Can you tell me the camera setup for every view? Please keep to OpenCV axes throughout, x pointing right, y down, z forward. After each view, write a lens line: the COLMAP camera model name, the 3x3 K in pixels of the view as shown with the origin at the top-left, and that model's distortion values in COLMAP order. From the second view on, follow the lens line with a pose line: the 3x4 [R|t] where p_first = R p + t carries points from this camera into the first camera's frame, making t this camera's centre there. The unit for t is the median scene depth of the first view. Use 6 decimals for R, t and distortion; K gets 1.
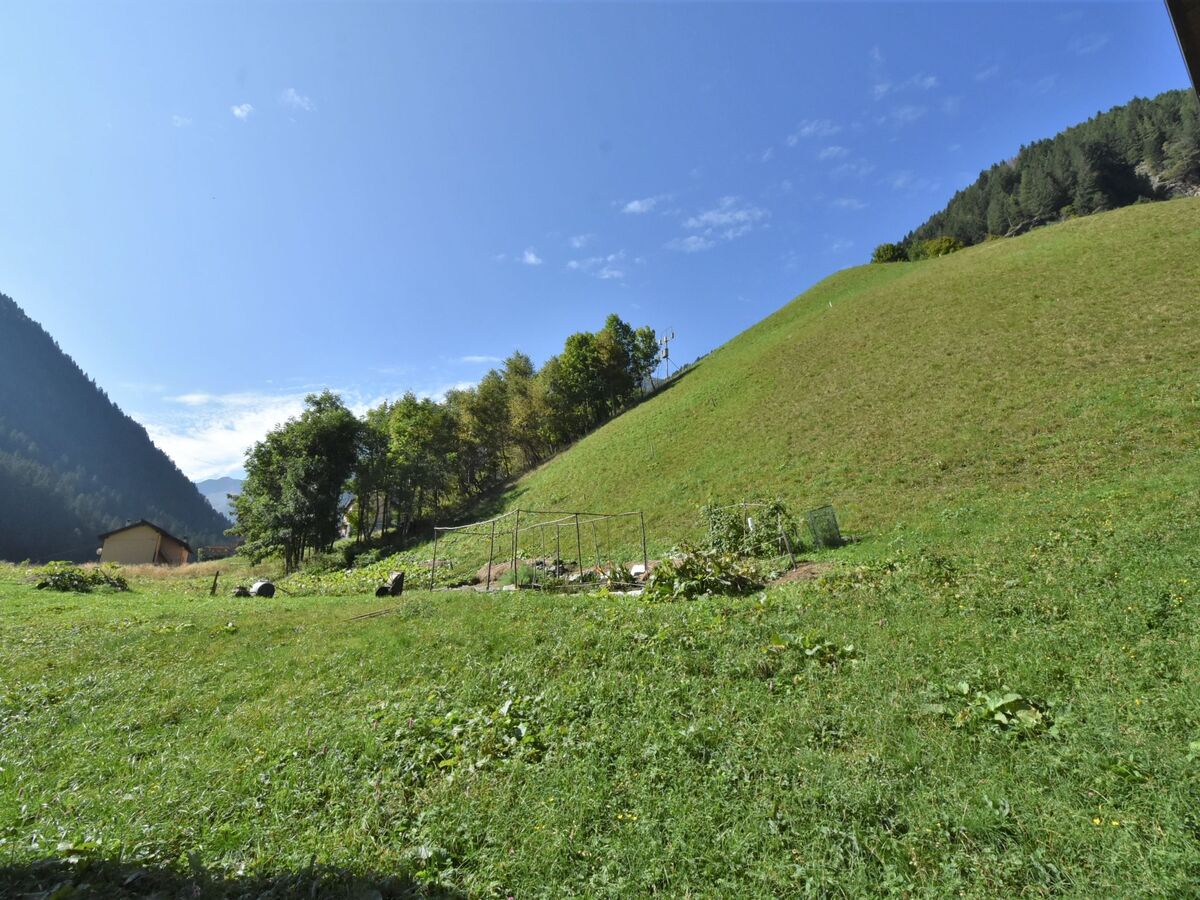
lens RADIAL K [[592.1, 0, 605.9], [0, 592.1, 446.3], [0, 0, 1]] dist [0.008395, -0.008636]
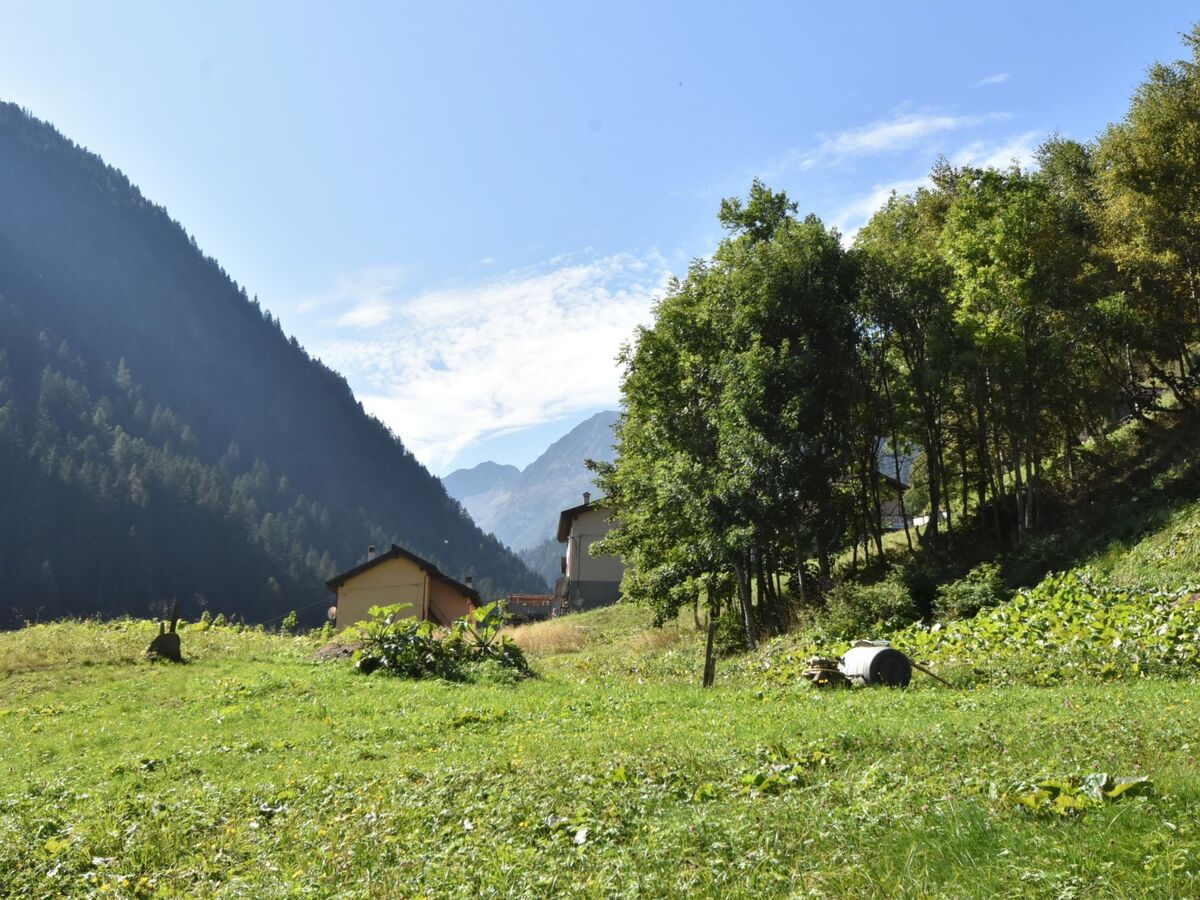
lens RADIAL K [[1439.8, 0, 600.0], [0, 1439.8, 450.0], [0, 0, 1]] dist [-0.001534, -0.037080]
pose [[0.878311, -0.085935, -0.470304, -0.140504], [0.120901, 0.991663, 0.044587, 0.027034], [0.462551, -0.096021, 0.881378, 0.093008]]
